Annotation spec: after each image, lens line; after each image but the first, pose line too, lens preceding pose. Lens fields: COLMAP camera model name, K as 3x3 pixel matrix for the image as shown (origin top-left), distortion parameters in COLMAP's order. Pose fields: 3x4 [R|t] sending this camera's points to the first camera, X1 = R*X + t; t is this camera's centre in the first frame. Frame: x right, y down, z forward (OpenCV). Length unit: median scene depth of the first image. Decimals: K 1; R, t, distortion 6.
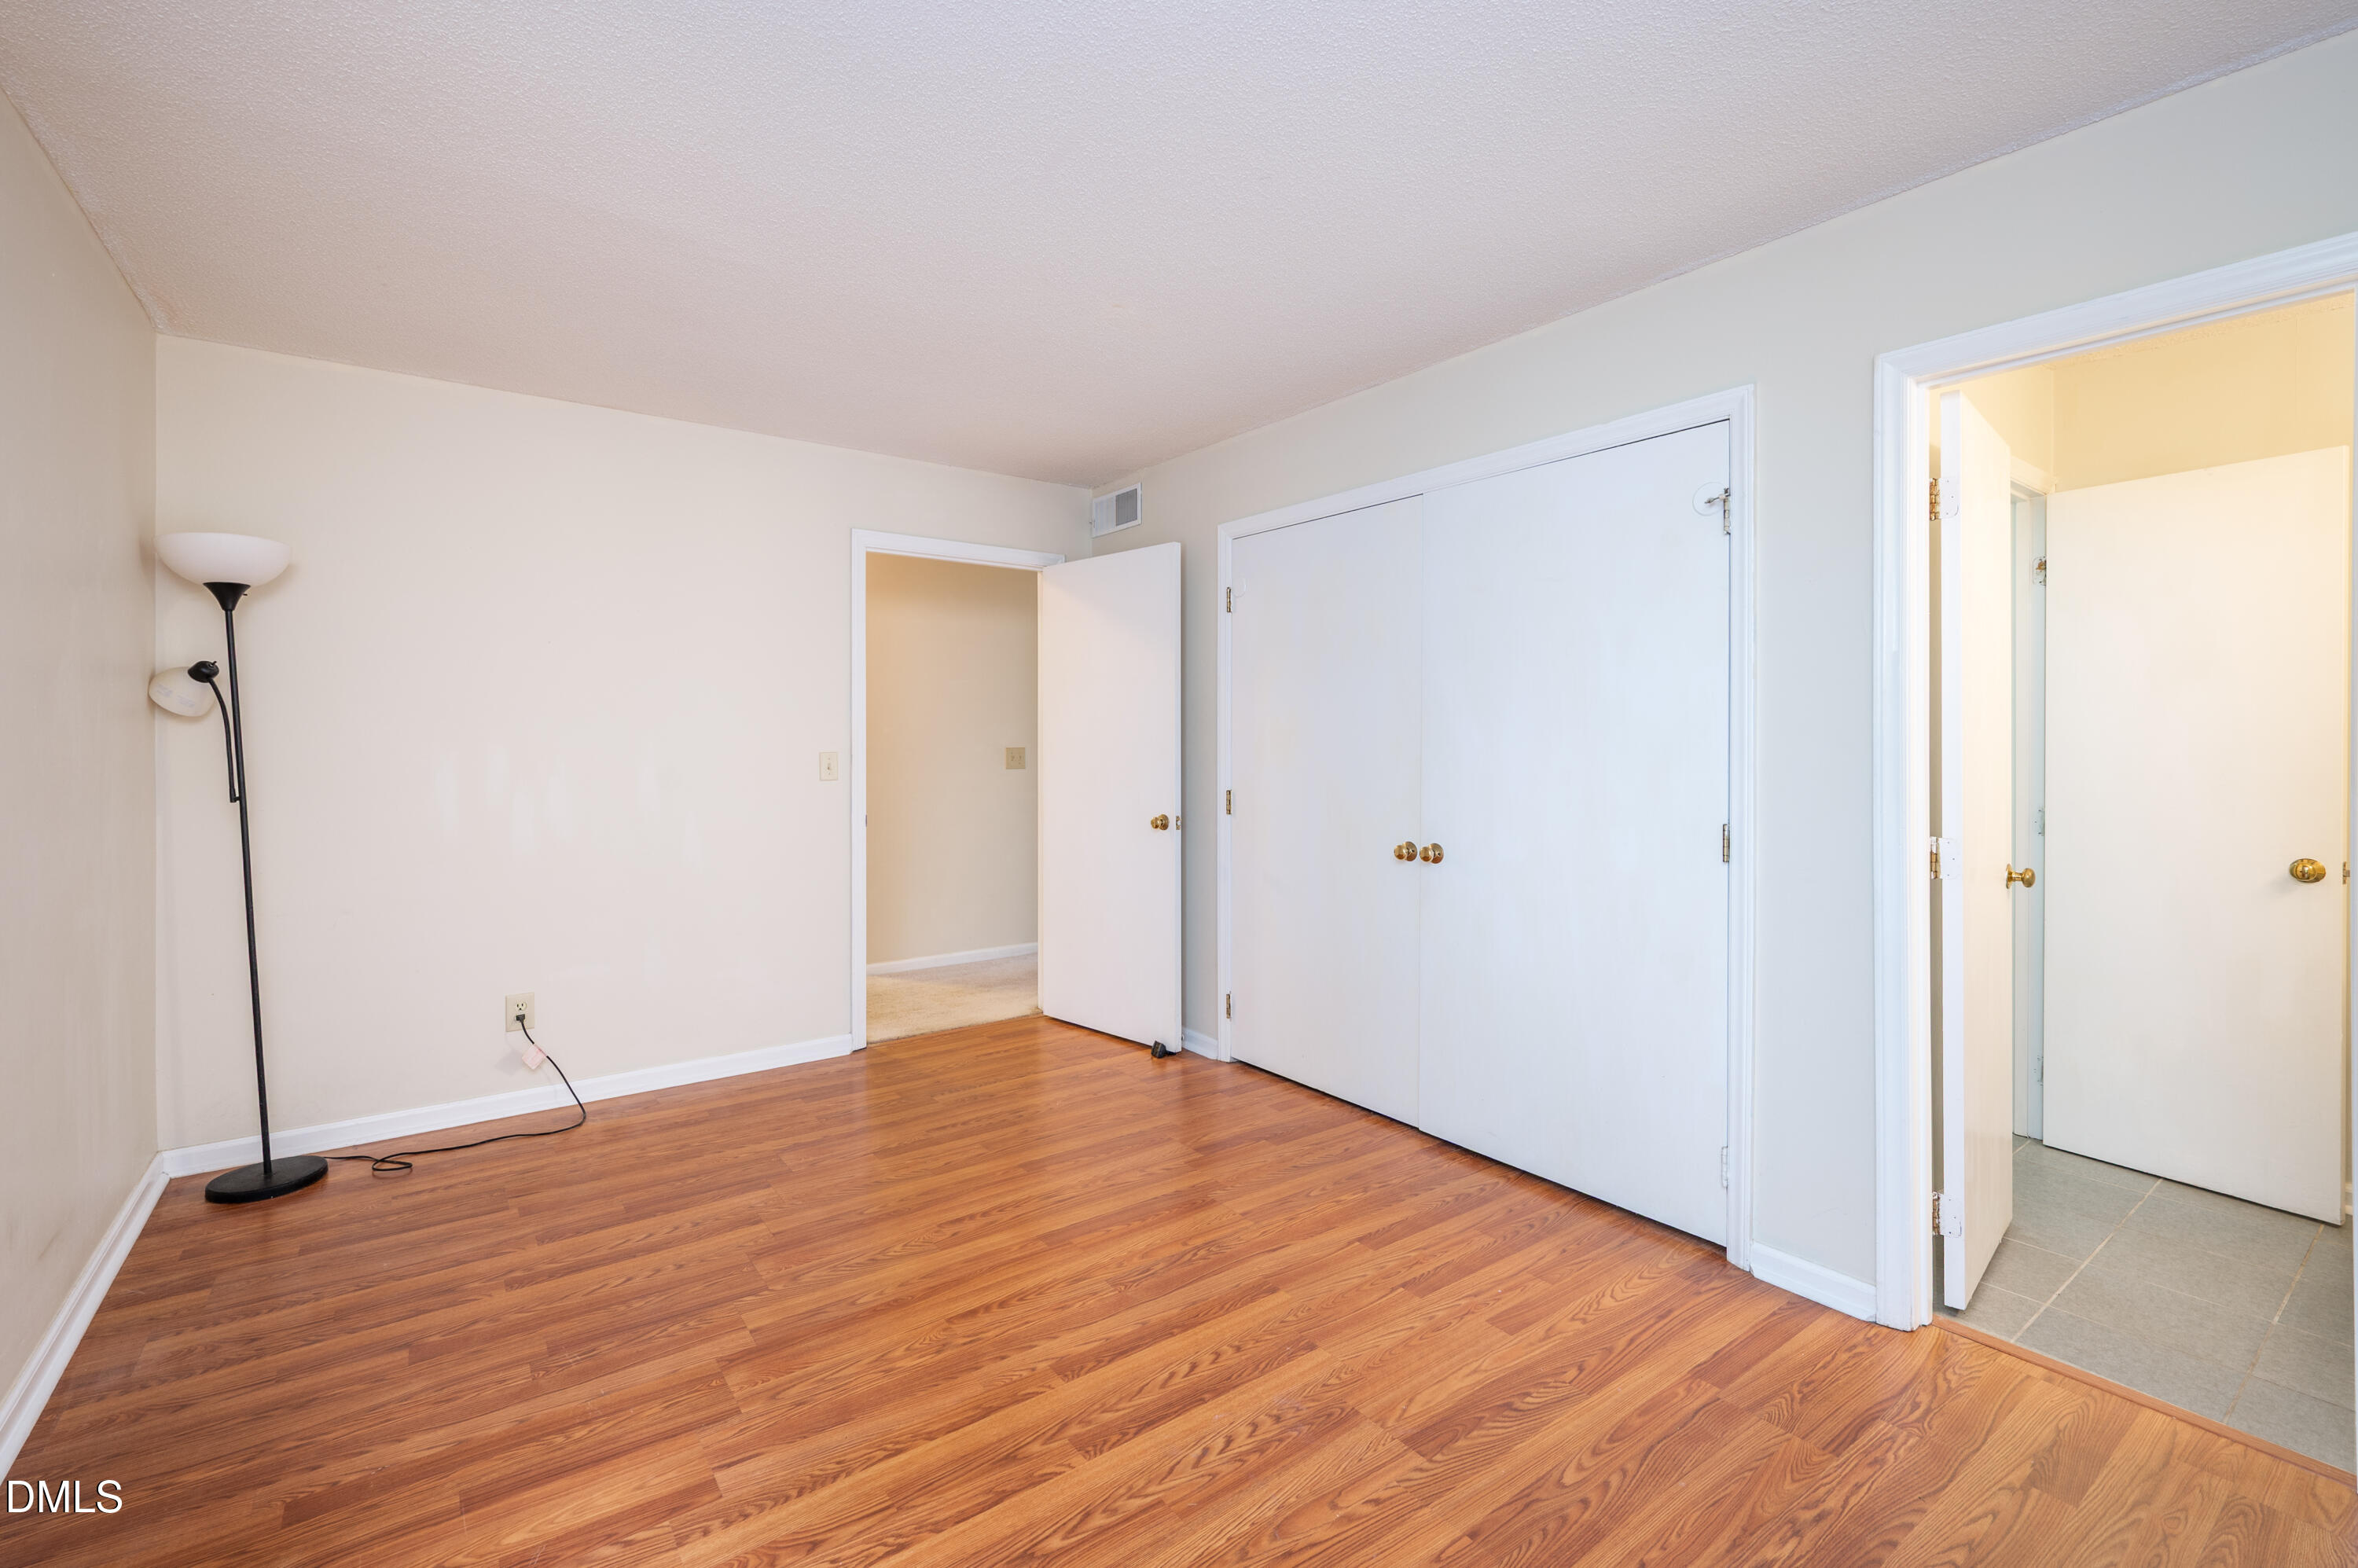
lens RADIAL K [[1009.3, 0, 1179.7], [0, 1009.3, 737.1], [0, 0, 1]] dist [-0.000002, 0.000254]
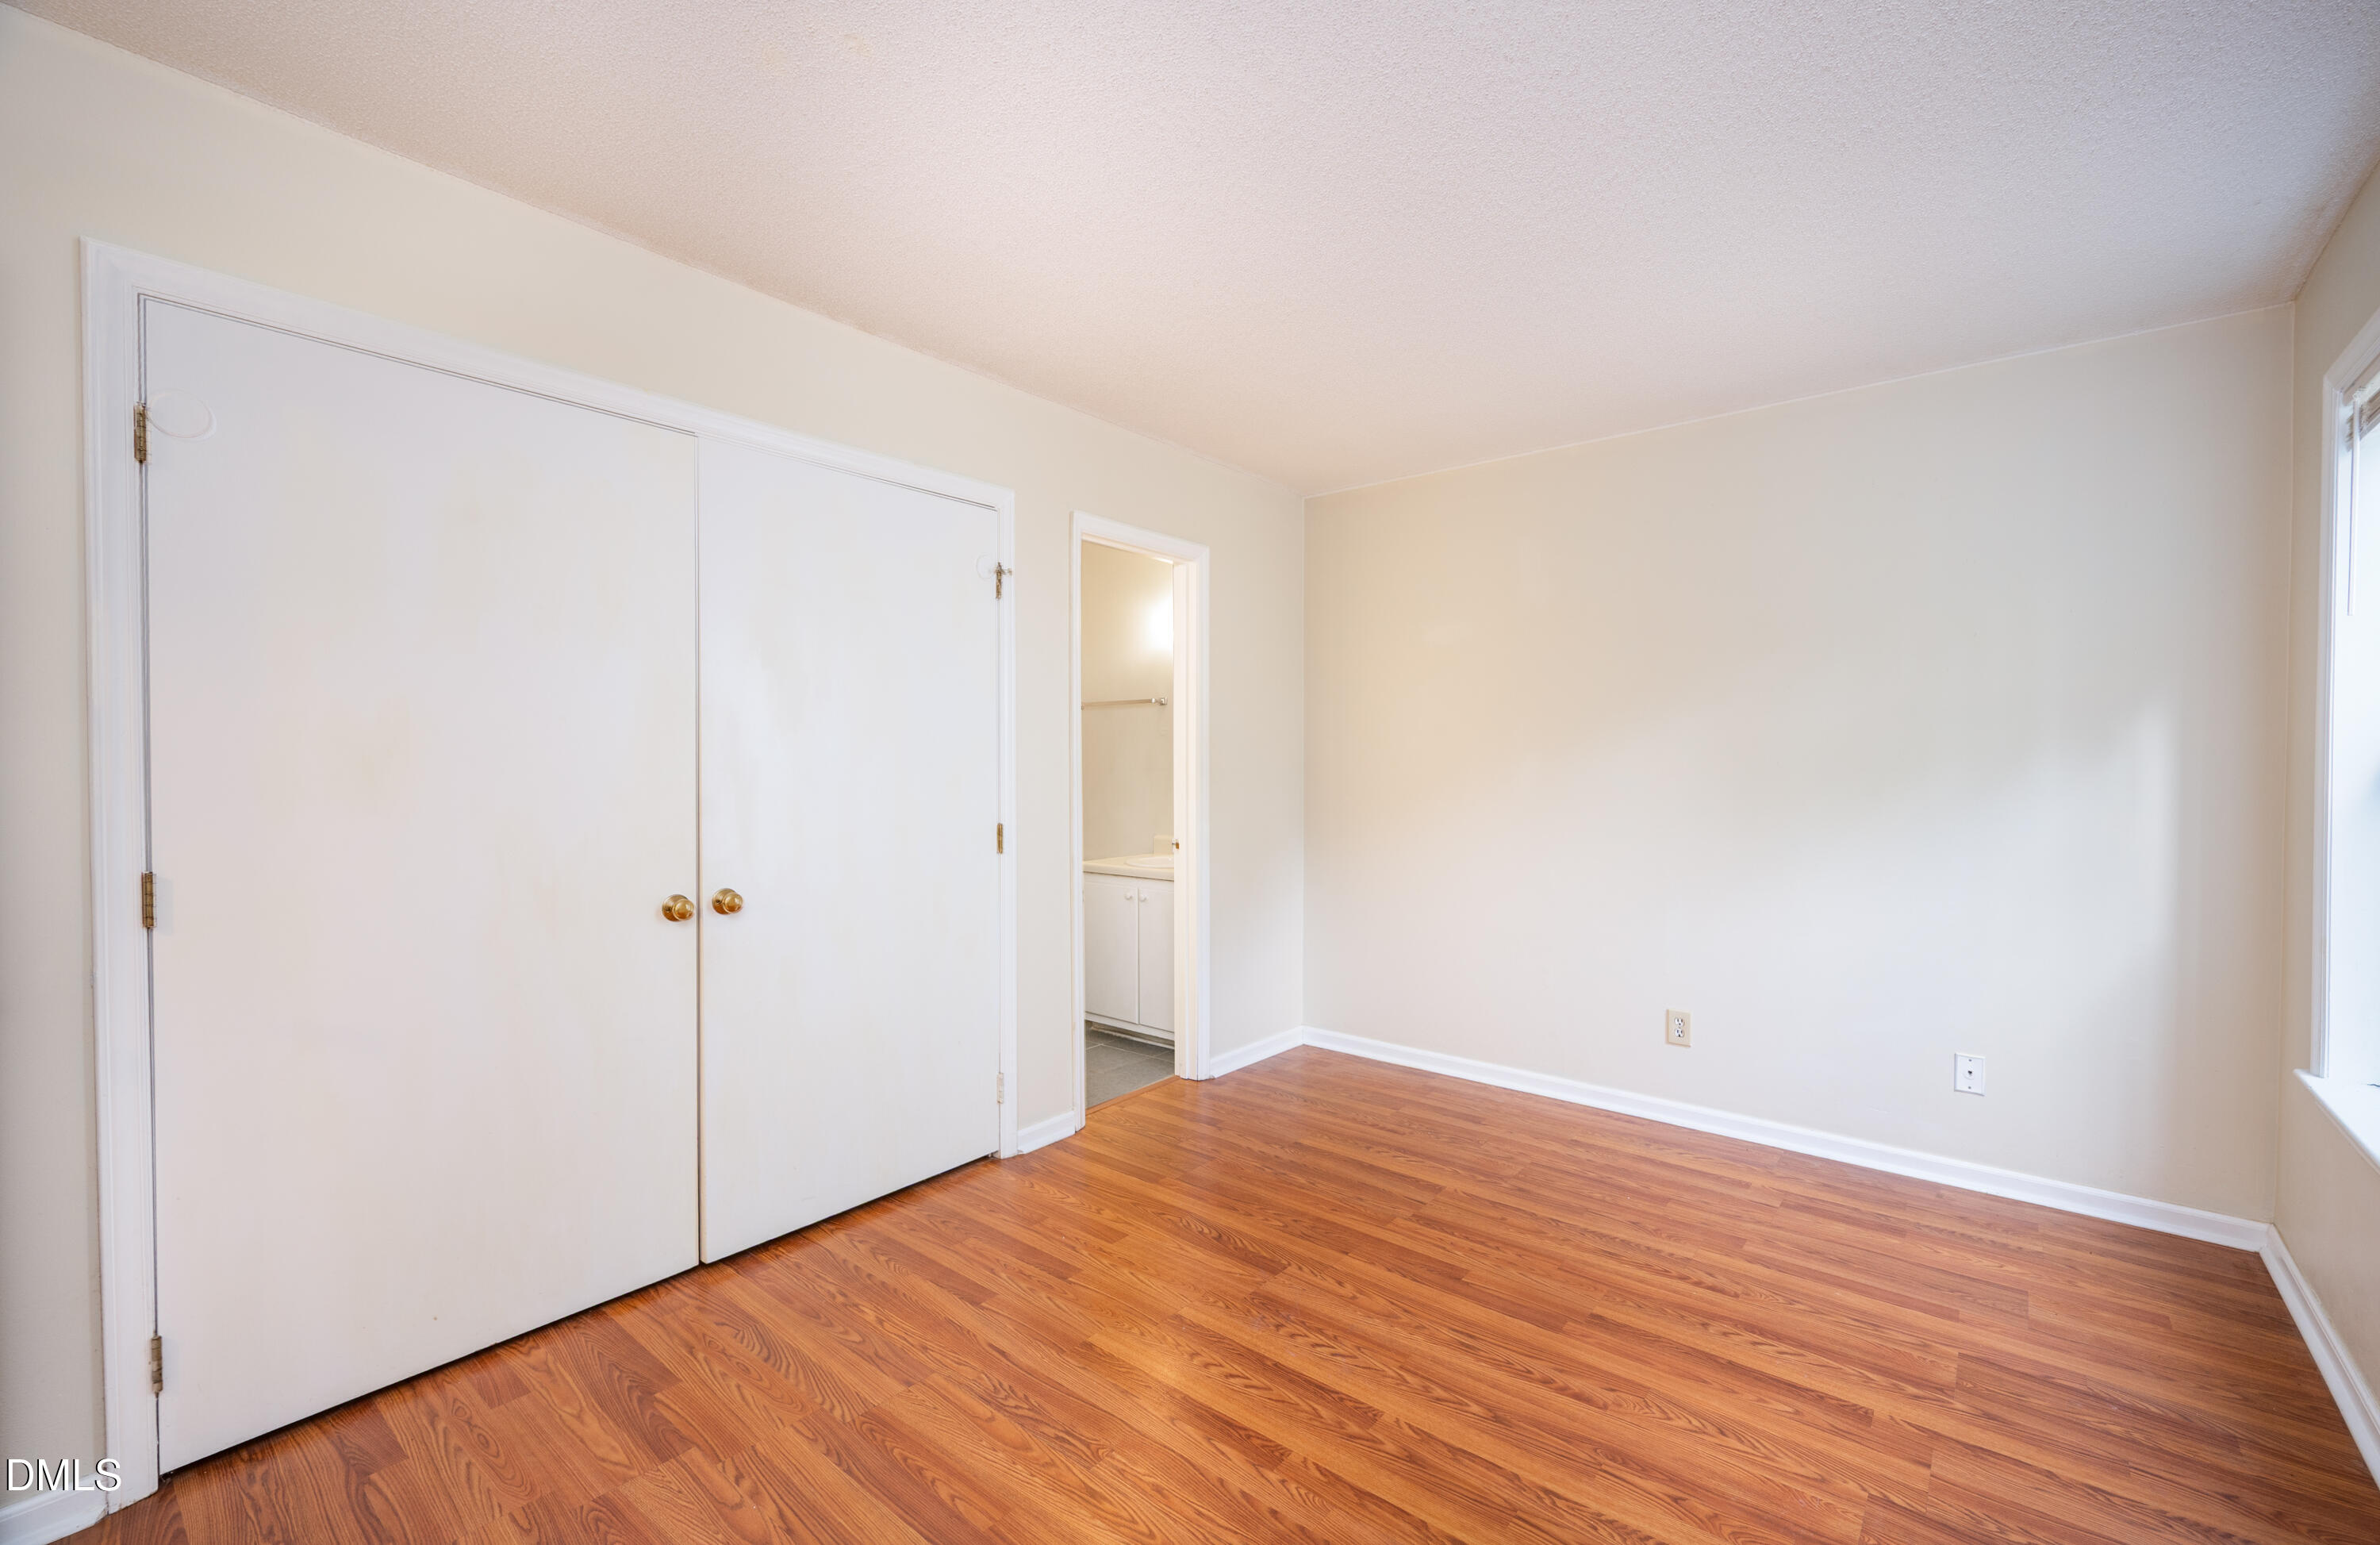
lens RADIAL K [[1011.0, 0, 1269.0], [0, 1011.0, 772.2], [0, 0, 1]] dist [0.002204, 0.000137]
pose [[-0.283747, -0.013466, 0.958805, -0.837014], [-0.004439, 0.999909, 0.012730, -0.000160], [-0.958889, -0.000644, -0.283781, 1.082365]]
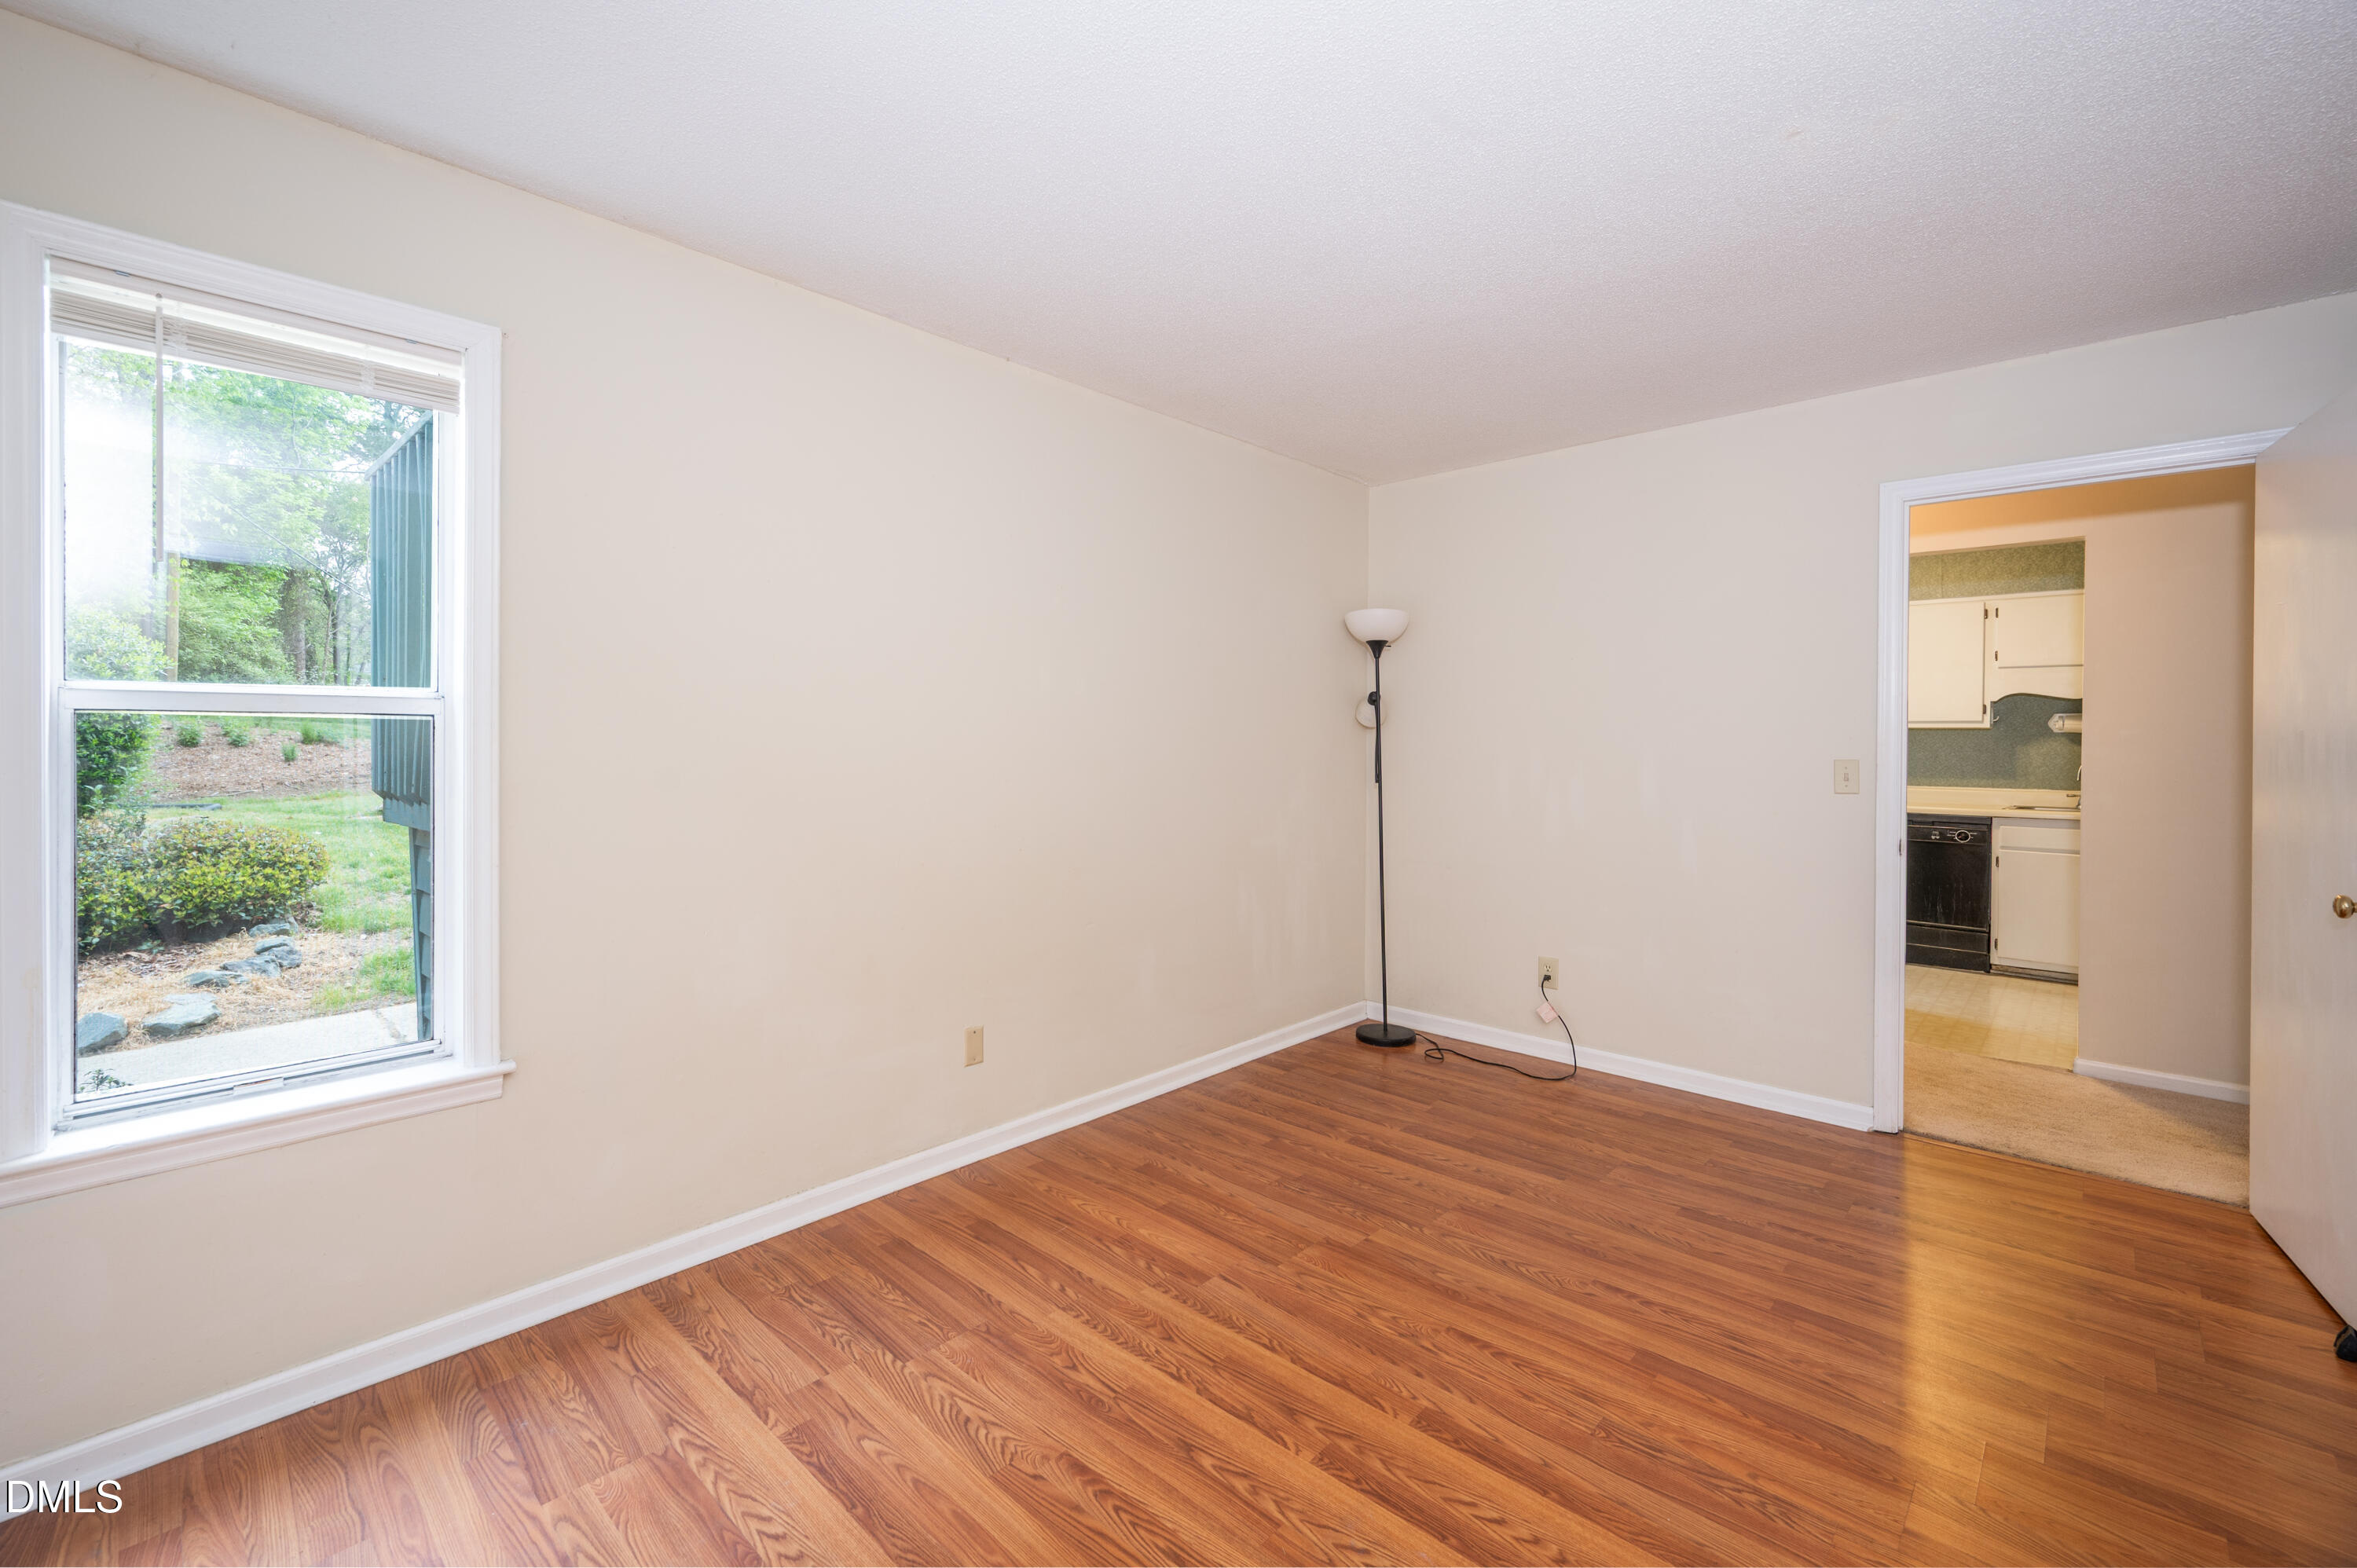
lens RADIAL K [[1039.9, 0, 1184.1], [0, 1039.9, 740.7], [0, 0, 1]] dist [-0.000504, -0.000110]
pose [[0.170611, 0.001916, -0.985337, 0.680812], [-0.003531, 0.999993, 0.001334, -0.001017], [0.985332, 0.003251, 0.170617, 0.525391]]
